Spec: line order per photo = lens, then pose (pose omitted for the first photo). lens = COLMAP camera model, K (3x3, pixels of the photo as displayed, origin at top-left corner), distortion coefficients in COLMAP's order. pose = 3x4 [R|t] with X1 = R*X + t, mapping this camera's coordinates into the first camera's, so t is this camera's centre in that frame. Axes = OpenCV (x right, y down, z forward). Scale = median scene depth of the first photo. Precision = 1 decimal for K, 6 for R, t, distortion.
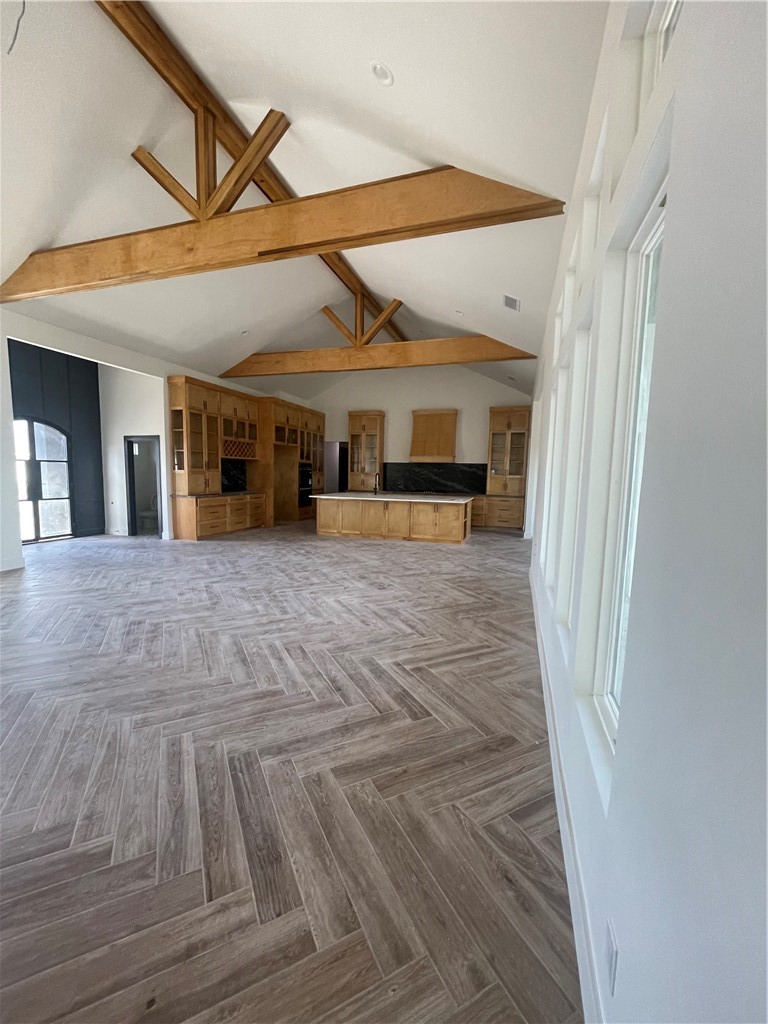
lens RADIAL K [[415.2, 0, 384.0], [0, 415.2, 512.0], [0, 0, 1]] dist [0.000019, -0.000011]
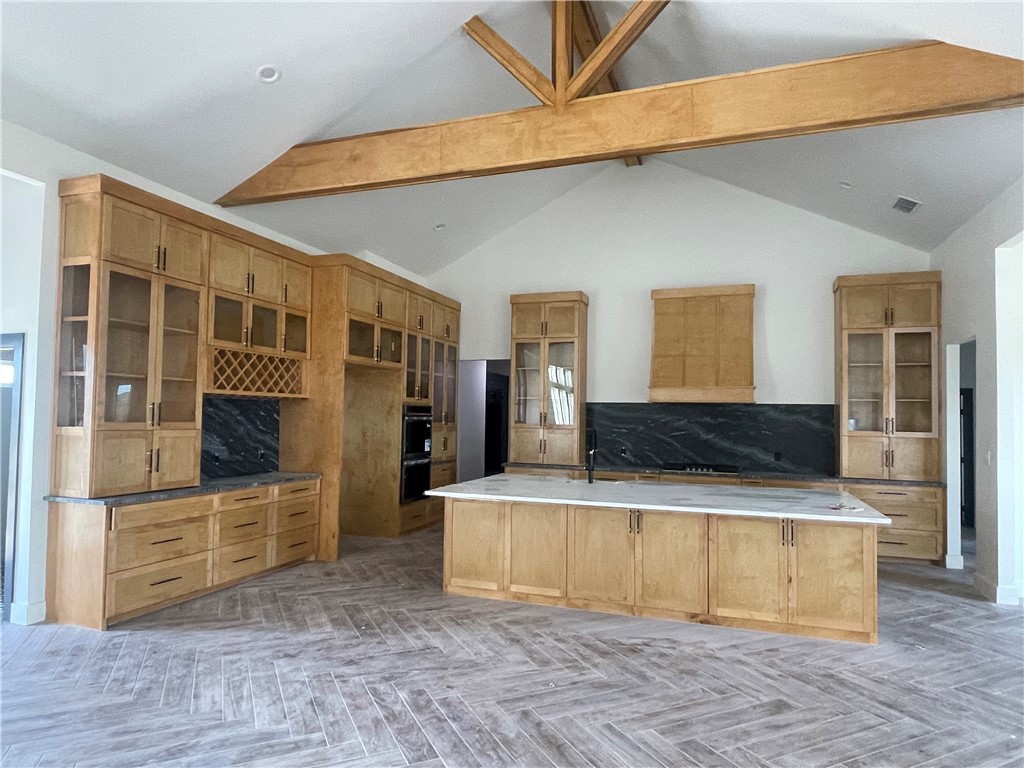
lens RADIAL K [[608.2, 0, 512.0], [0, 608.2, 384.0], [0, 0, 1]] dist [0.003369, 0.000397]
pose [[0.999450, -0.006716, -0.032463, -0.072997], [0.001842, 0.989003, -0.147883, -0.047623], [0.033099, 0.147741, 0.988472, 0.388066]]
